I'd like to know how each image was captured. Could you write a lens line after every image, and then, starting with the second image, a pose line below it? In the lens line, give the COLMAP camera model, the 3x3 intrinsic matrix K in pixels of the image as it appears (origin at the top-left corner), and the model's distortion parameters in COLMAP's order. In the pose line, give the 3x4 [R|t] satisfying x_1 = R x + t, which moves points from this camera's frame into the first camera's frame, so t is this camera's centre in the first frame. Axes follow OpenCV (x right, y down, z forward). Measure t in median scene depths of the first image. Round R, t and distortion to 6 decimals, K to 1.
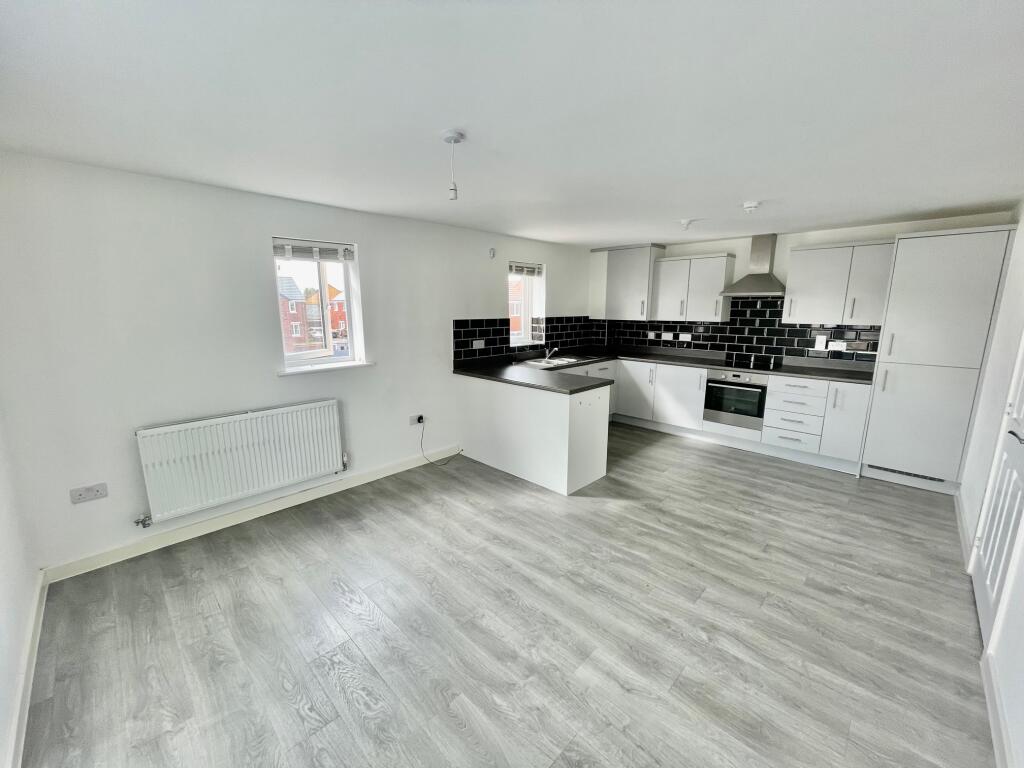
lens RADIAL K [[412.2, 0, 512.2], [0, 412.2, 385.4], [0, 0, 1]] dist [-0.004343, -0.000731]
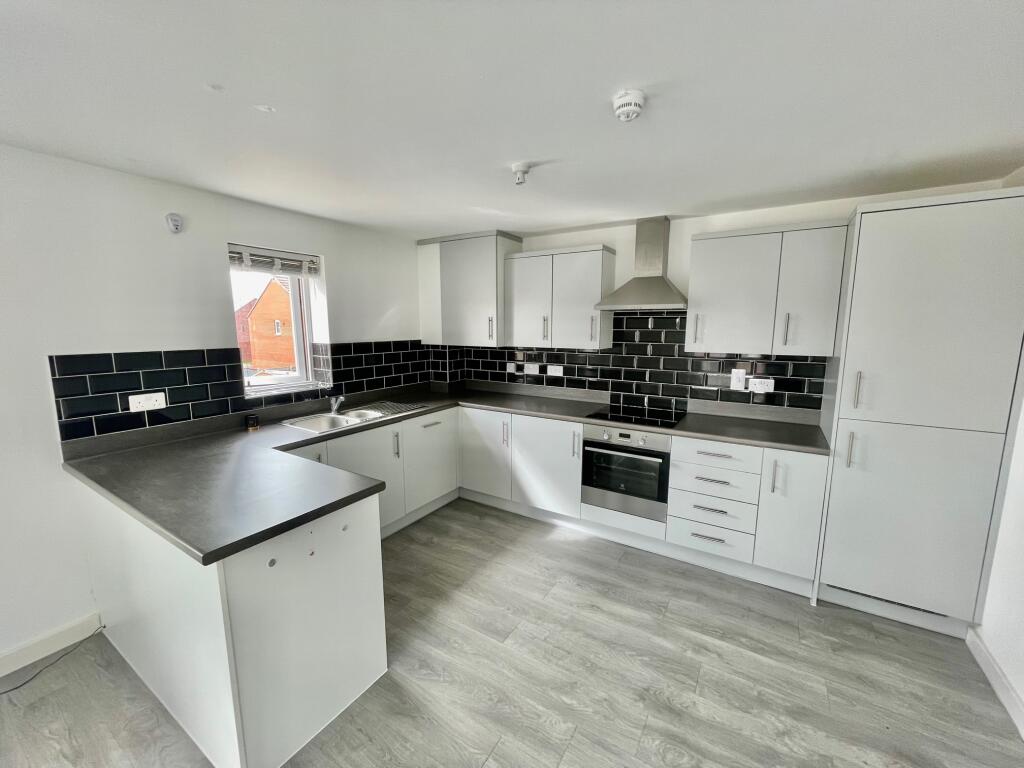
lens RADIAL K [[412.2, 0, 511.4], [0, 412.2, 384.4], [0, 0, 1]] dist [-0.004343, -0.000731]
pose [[0.976228, -0.030264, 0.214621, 0.228437], [0.040001, 0.998351, -0.041173, -0.077369], [-0.213021, 0.048779, 0.975829, 0.393457]]
